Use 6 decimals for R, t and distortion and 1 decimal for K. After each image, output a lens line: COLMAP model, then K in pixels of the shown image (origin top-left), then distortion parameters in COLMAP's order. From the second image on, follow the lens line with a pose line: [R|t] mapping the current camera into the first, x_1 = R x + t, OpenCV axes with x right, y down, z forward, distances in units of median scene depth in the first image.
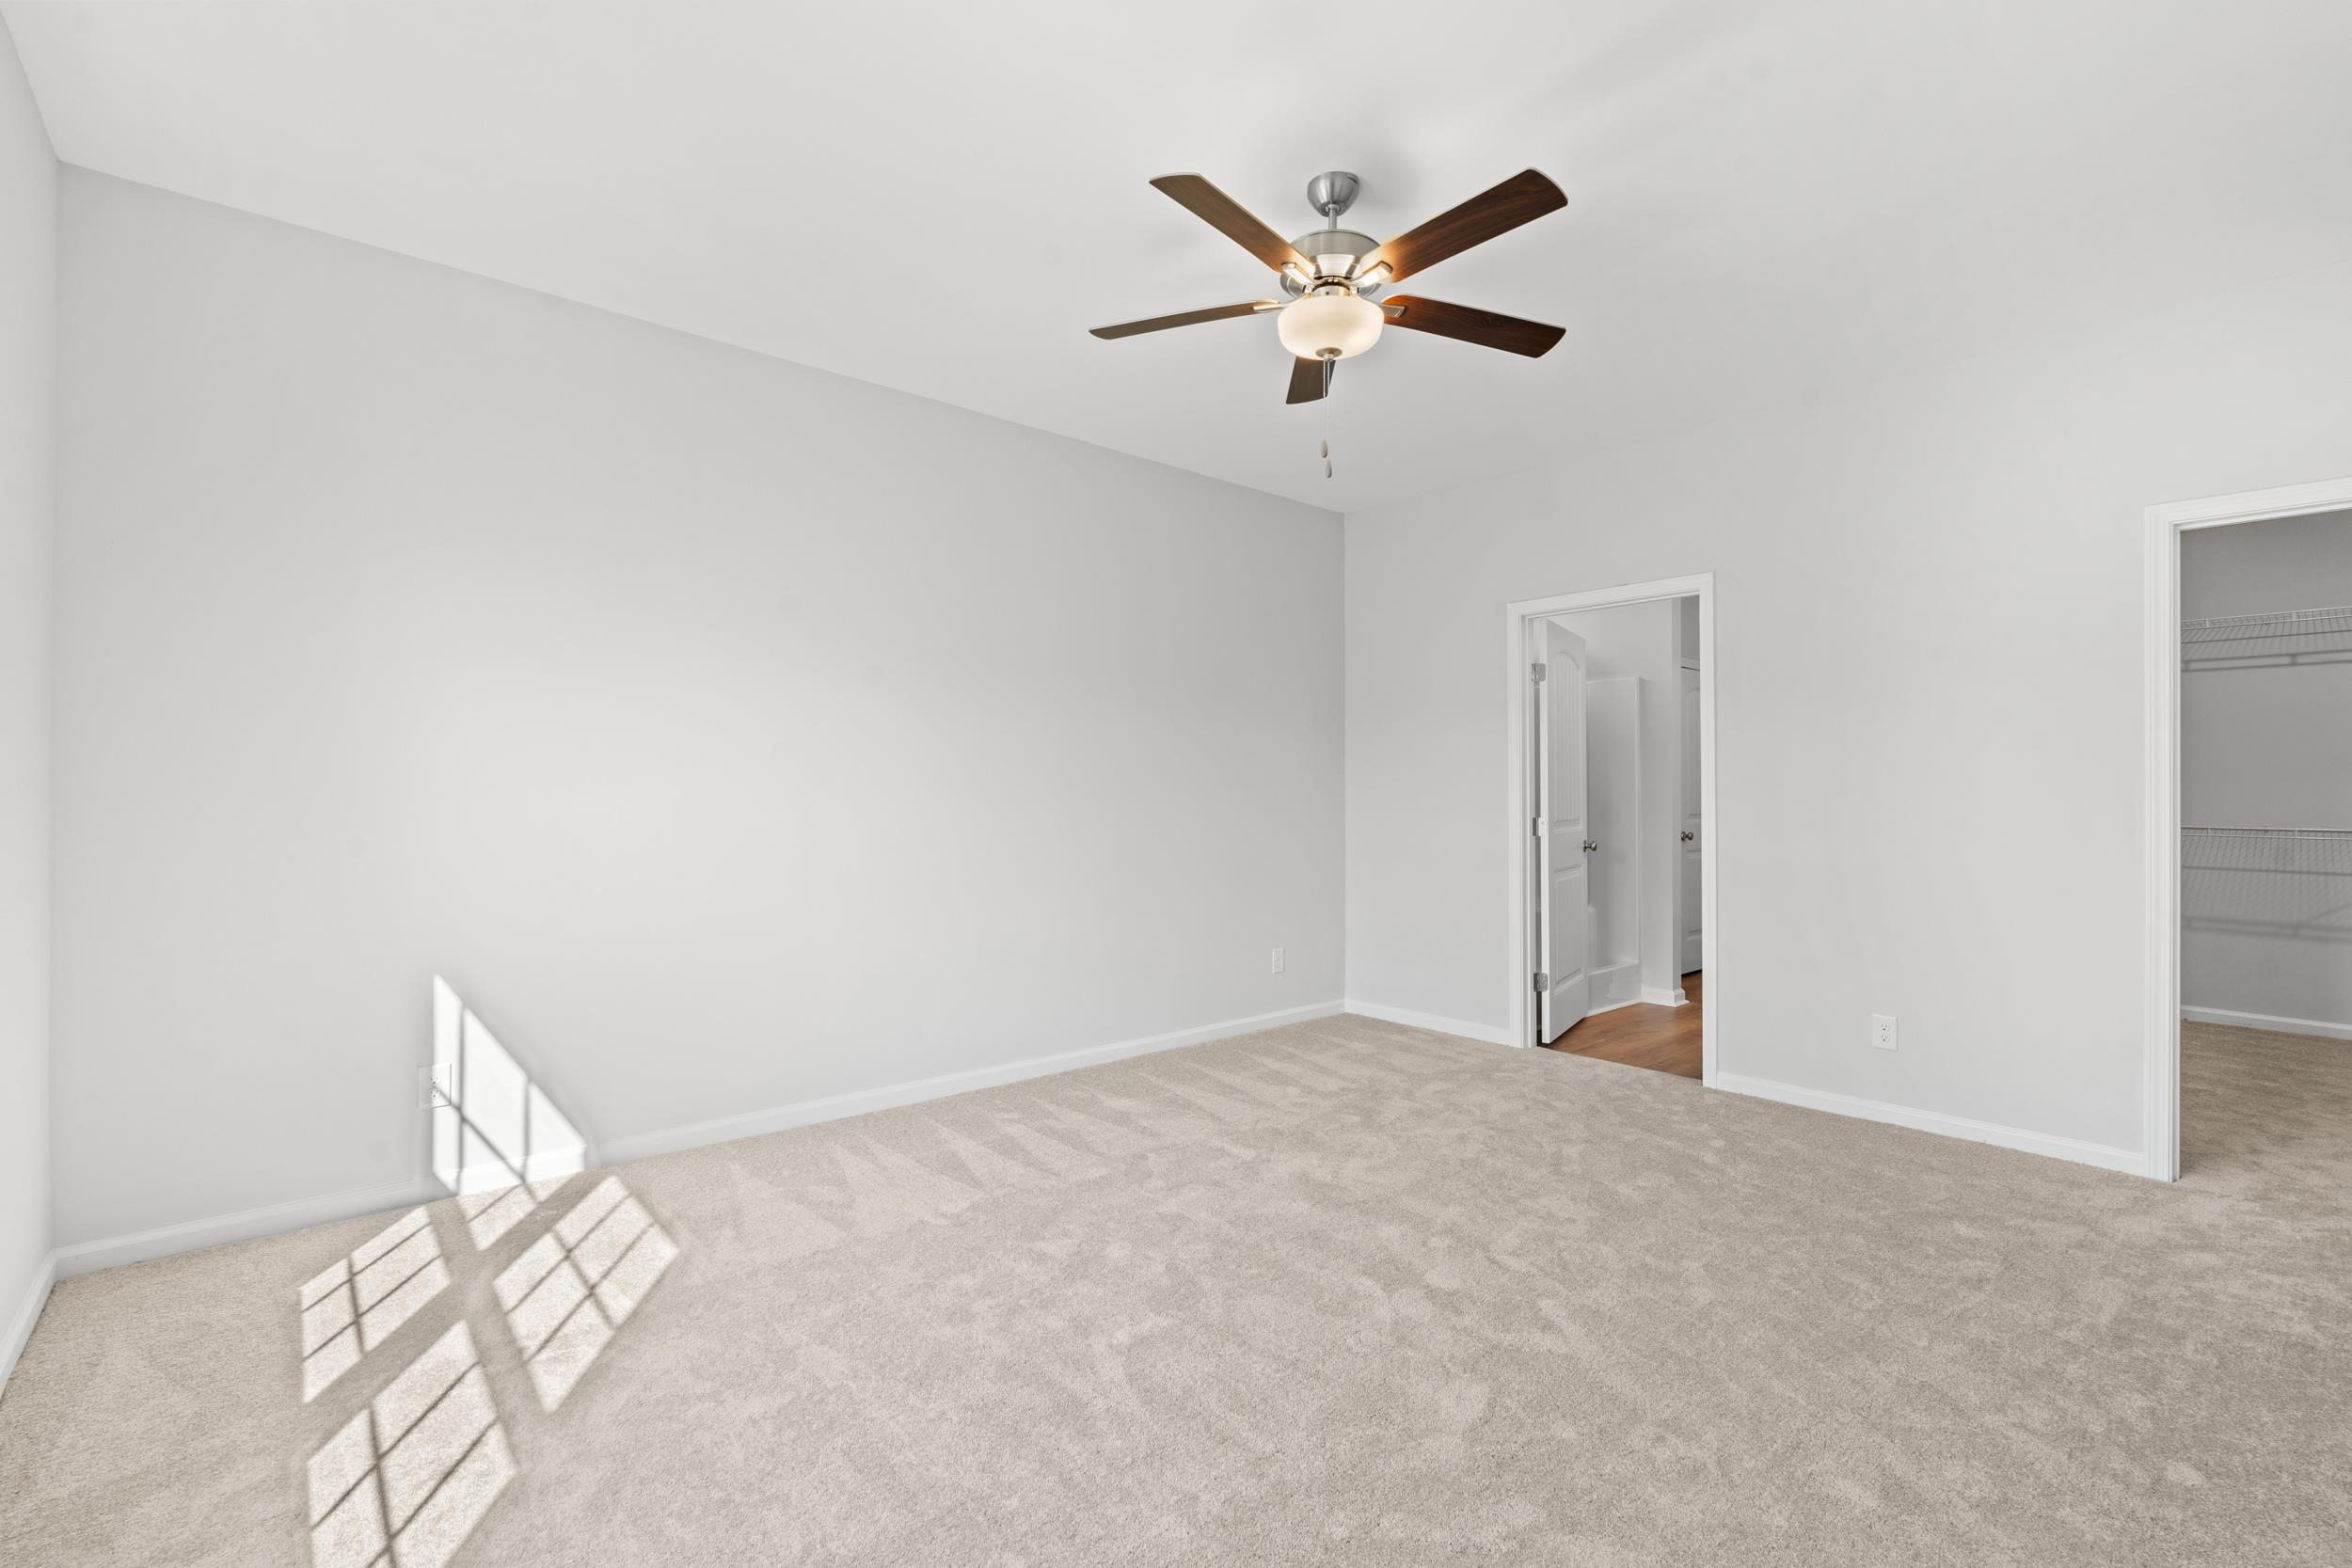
lens RADIAL K [[1038.8, 0, 1187.8], [0, 1038.8, 777.8], [0, 0, 1]] dist [-0.001356, -0.000523]
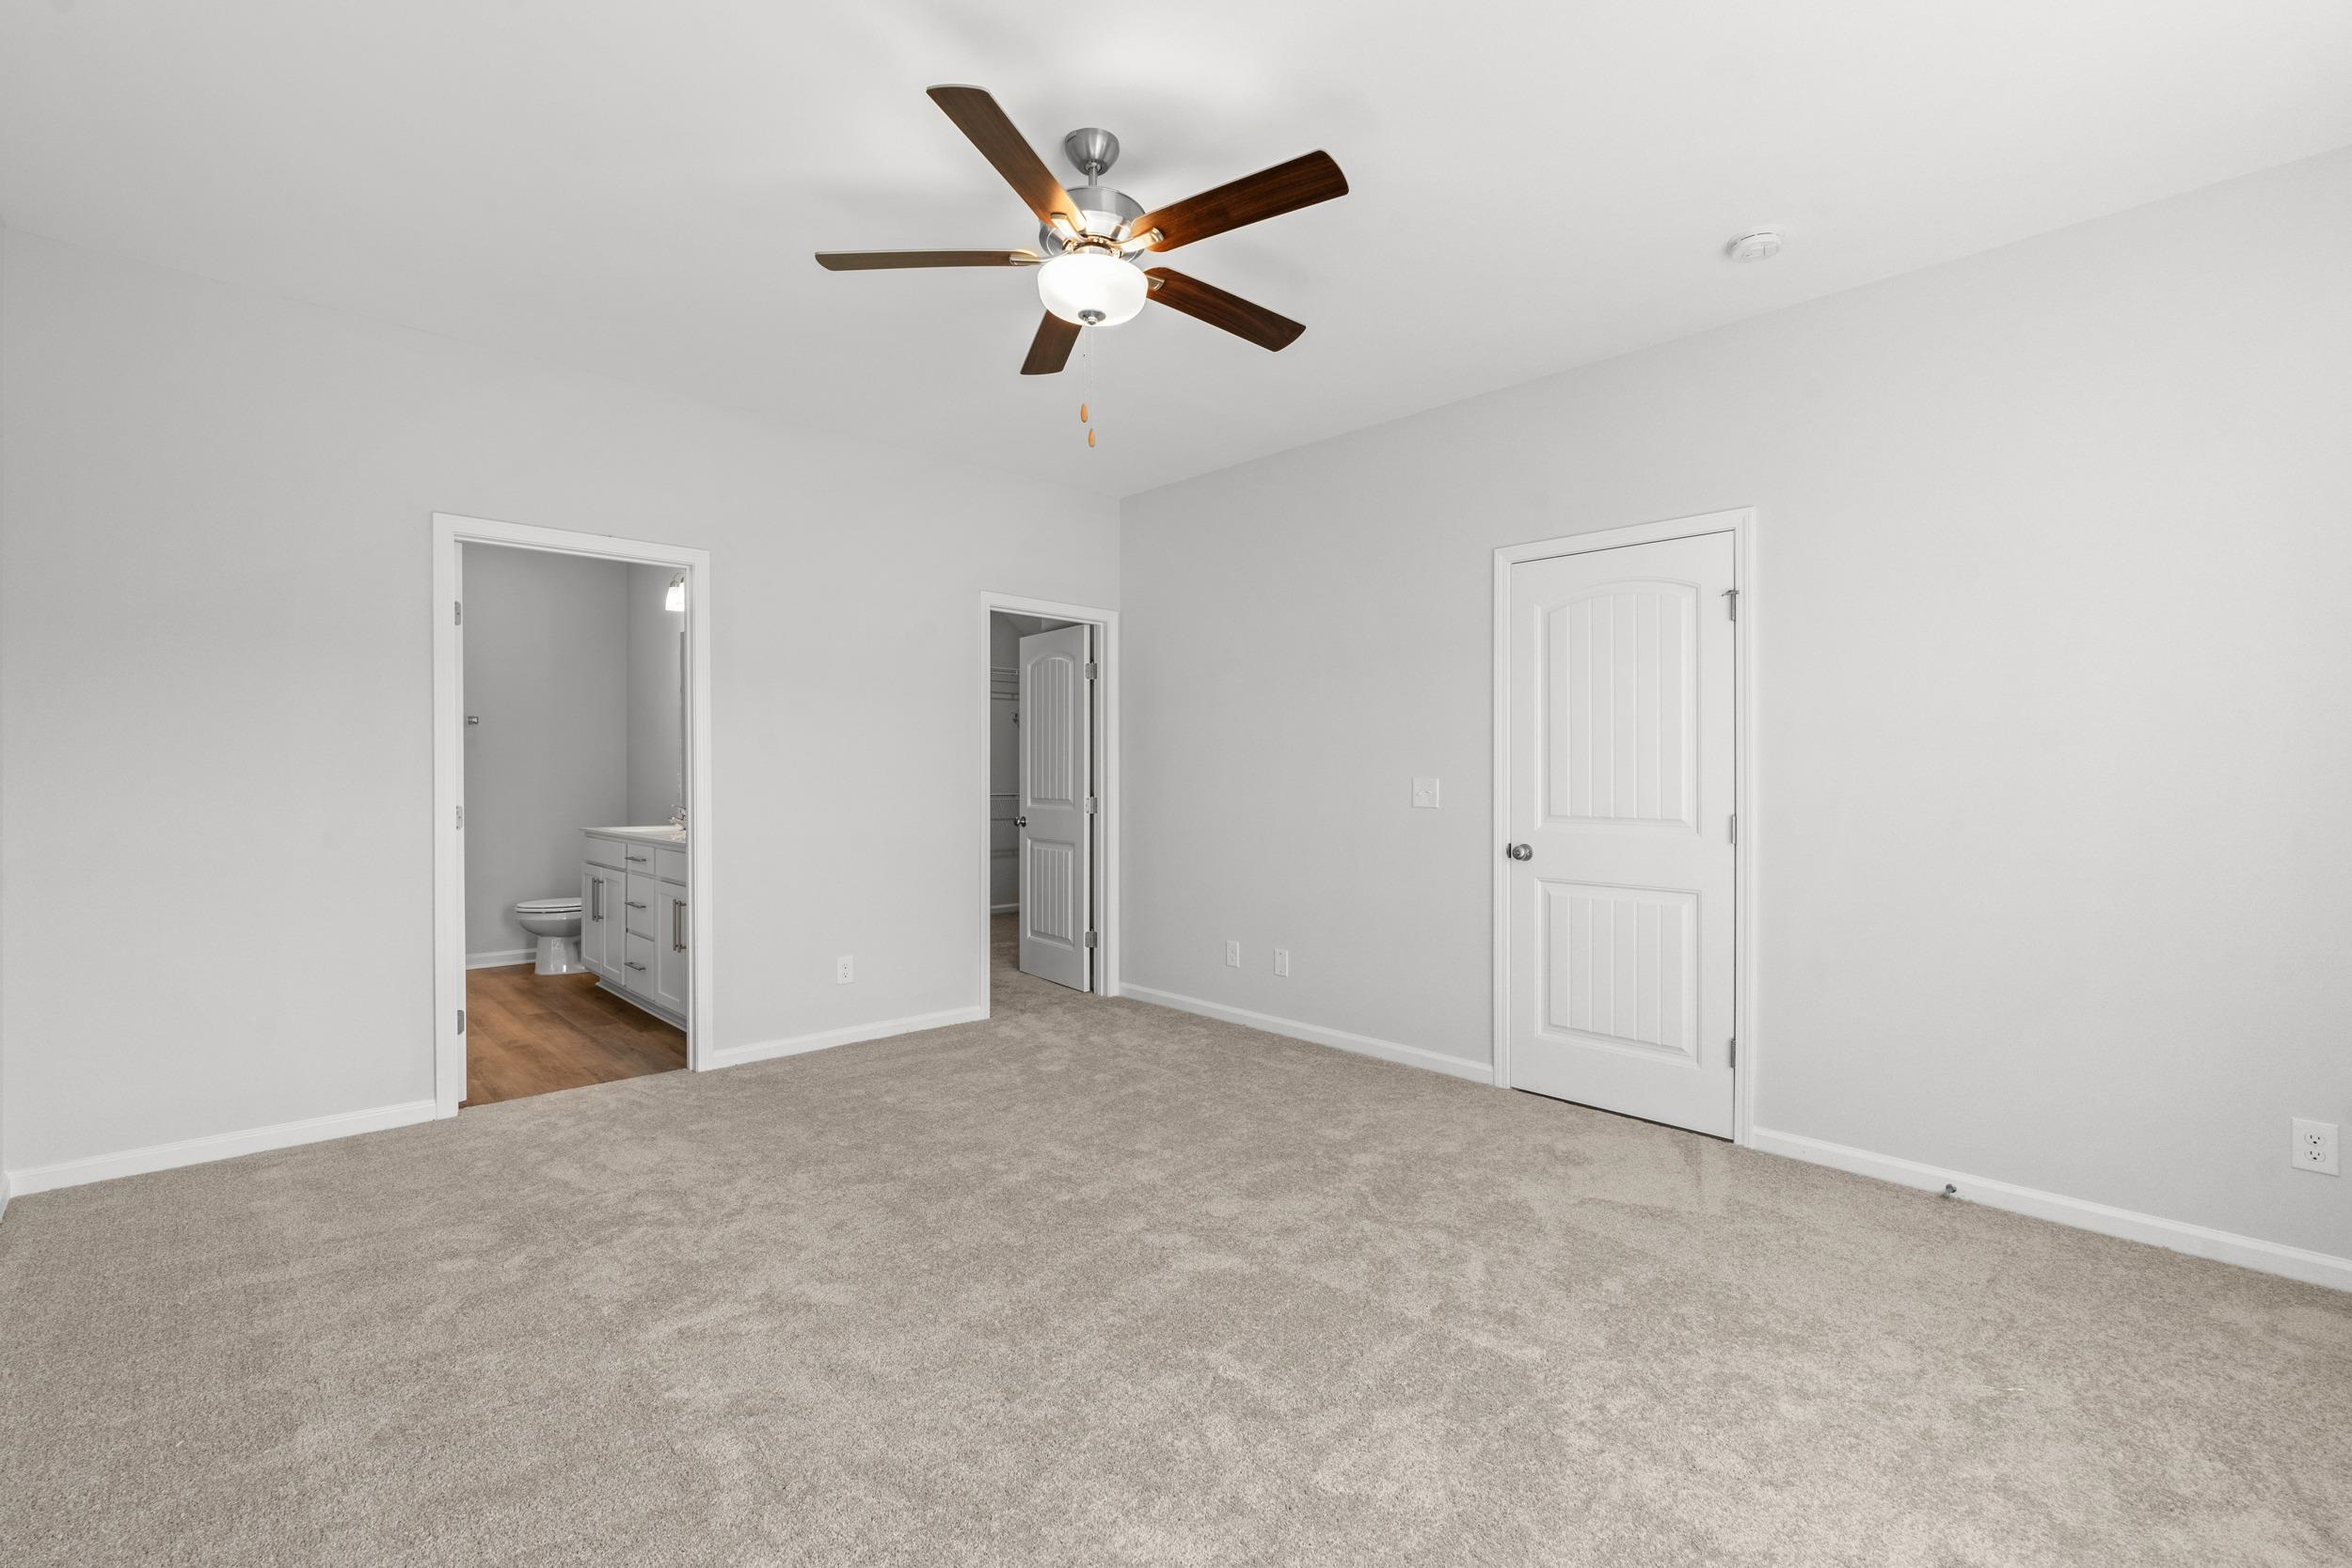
lens RADIAL K [[1038.8, 0, 1187.8], [0, 1038.8, 777.8], [0, 0, 1]] dist [-0.001356, -0.000523]
pose [[-0.030955, -0.009169, 0.999479, -0.605004], [-0.019564, 0.999772, 0.008566, 0.000799], [-0.999329, -0.019289, -0.031128, 0.691601]]
